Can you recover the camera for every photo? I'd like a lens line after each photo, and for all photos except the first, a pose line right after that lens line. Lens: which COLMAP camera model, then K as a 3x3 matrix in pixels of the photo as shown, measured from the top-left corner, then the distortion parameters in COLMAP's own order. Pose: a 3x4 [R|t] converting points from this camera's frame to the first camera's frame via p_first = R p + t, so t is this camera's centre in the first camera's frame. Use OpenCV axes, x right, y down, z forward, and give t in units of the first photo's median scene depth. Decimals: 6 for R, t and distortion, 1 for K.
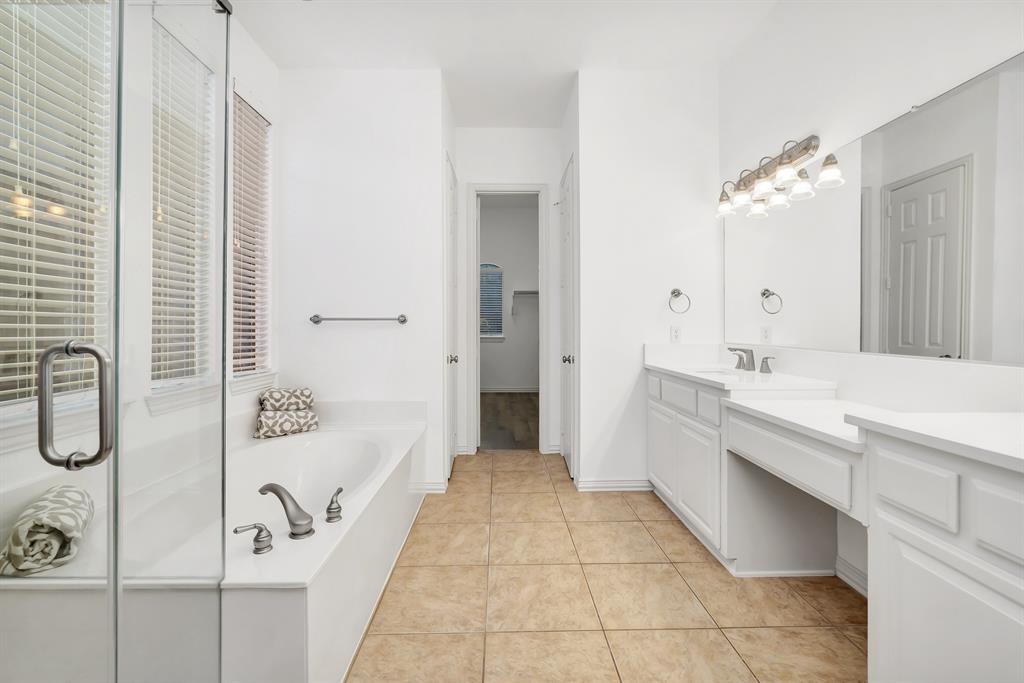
lens RADIAL K [[423.4, 0, 508.0], [0, 423.4, 332.5], [0, 0, 1]] dist [-0.014074, 0.007008]
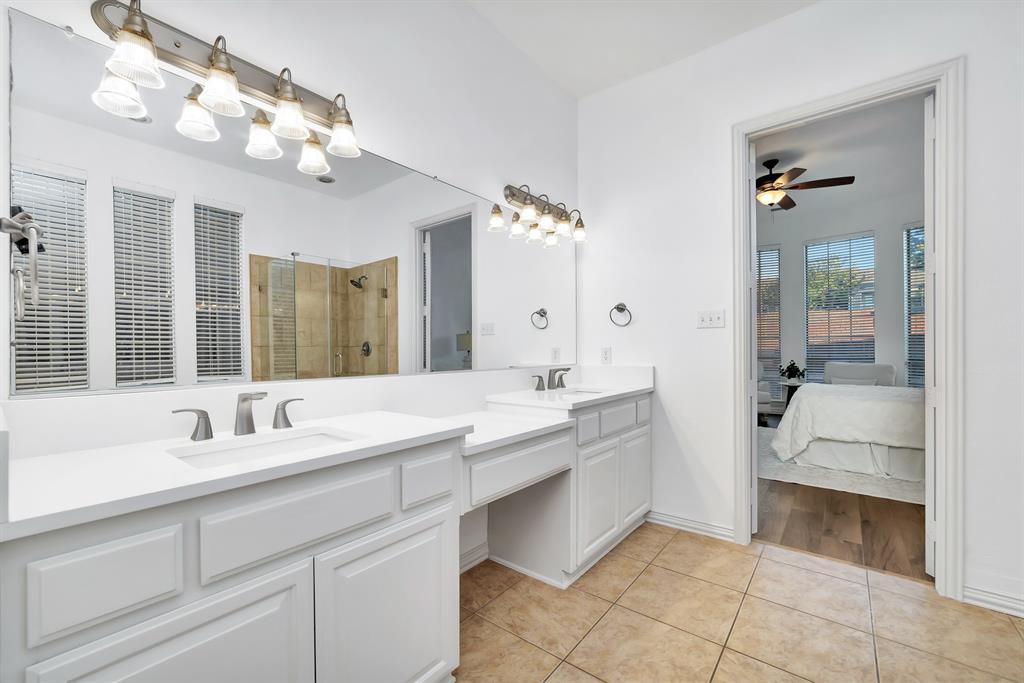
lens RADIAL K [[421.6, 0, 512.6], [0, 421.6, 353.4], [0, 0, 1]] dist [-0.002057, 0.000608]
pose [[-0.774485, 0.007347, 0.632549, -0.019879], [0.019650, 0.999729, 0.012447, -0.015249], [-0.632287, 0.022069, -0.774420, 1.769346]]
